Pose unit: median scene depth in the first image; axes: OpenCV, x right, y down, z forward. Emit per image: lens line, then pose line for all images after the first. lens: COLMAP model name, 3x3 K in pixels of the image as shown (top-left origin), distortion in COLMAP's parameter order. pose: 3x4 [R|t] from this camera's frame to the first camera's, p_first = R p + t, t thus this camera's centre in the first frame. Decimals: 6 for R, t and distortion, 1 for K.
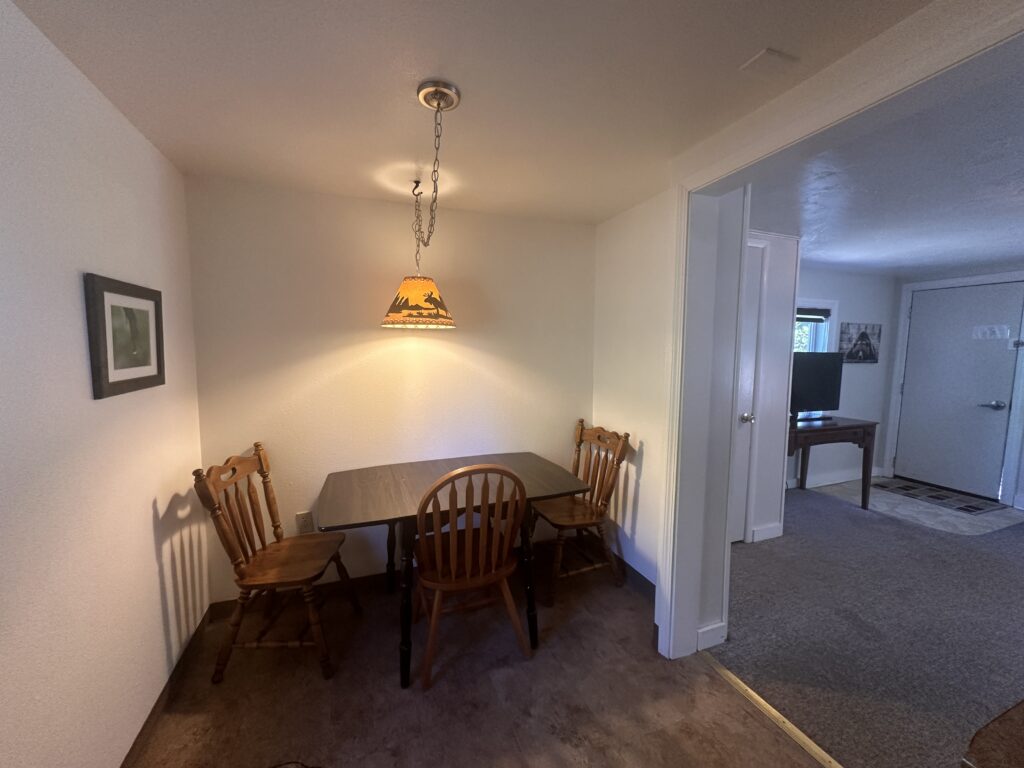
lens RADIAL K [[407.4, 0, 512.0], [0, 407.4, 384.0], [0, 0, 1]] dist [0.000881, -0.000054]
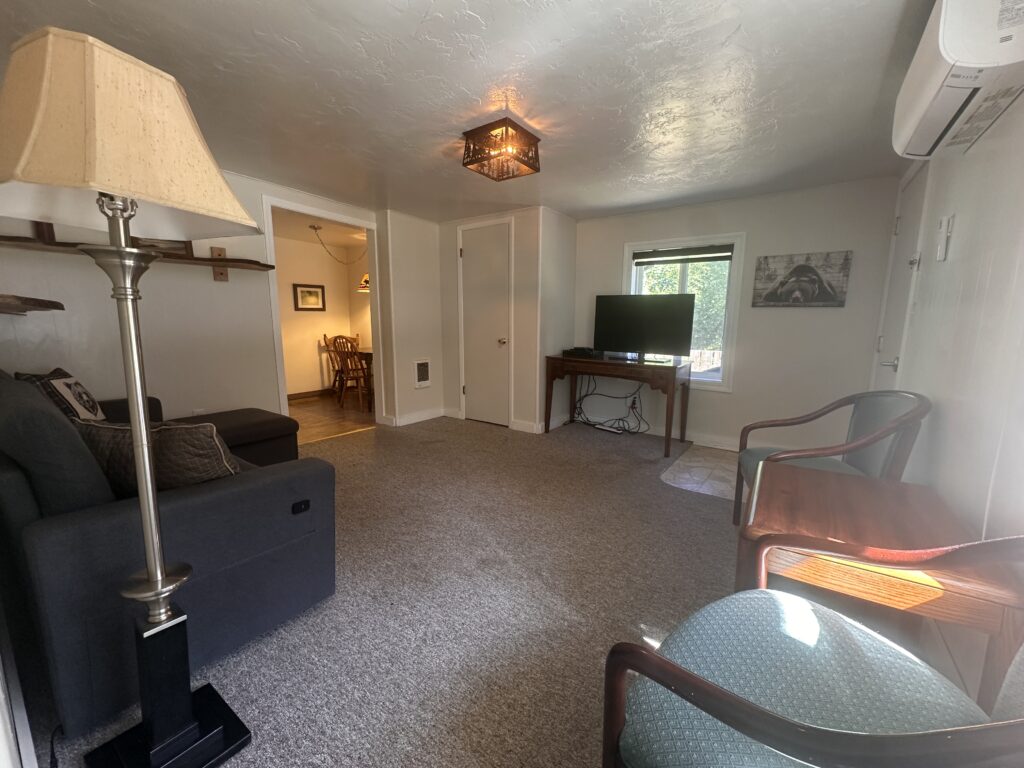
lens RADIAL K [[407.4, 0, 512.0], [0, 407.4, 384.0], [0, 0, 1]] dist [0.000881, -0.000054]
pose [[0.550784, 0.127015, -0.824927, 1.227680], [-0.079193, 0.991847, 0.099841, 0.058864], [0.830882, 0.010337, 0.556352, 0.135719]]
